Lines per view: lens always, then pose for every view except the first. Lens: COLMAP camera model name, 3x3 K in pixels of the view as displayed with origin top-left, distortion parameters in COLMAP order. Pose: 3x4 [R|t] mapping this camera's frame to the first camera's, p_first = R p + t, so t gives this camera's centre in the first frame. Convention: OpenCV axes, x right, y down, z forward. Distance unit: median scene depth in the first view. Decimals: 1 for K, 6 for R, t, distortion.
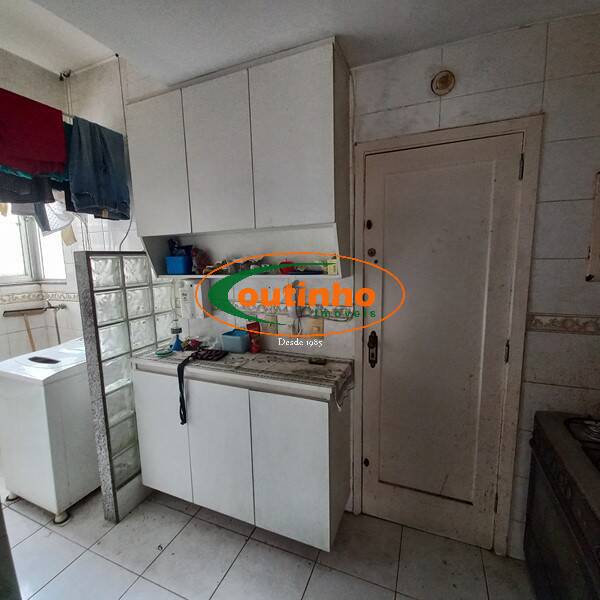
lens RADIAL K [[313.2, 0, 292.4], [0, 313.2, 301.9], [0, 0, 1]] dist [0.013006, -0.012857]
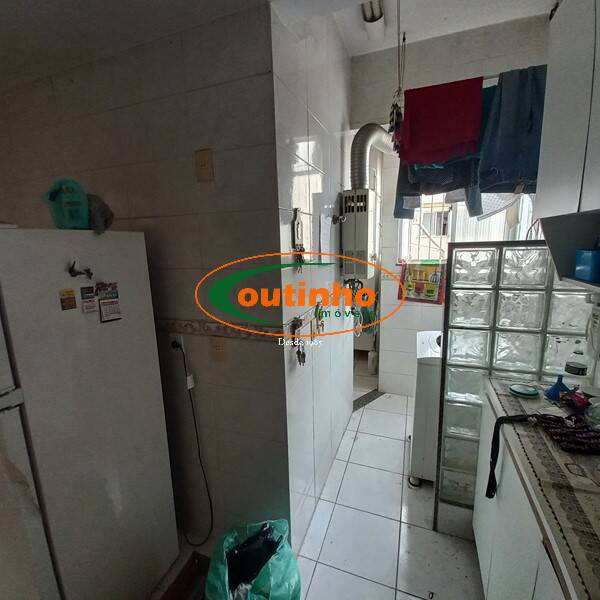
lens RADIAL K [[313.2, 0, 292.4], [0, 313.2, 301.9], [0, 0, 1]] dist [0.013006, -0.012857]
pose [[0.035692, 0.215182, -0.975922, 0.203598], [-0.109054, 0.971551, 0.210229, -0.117919], [0.993395, 0.098925, 0.058143, 0.447309]]
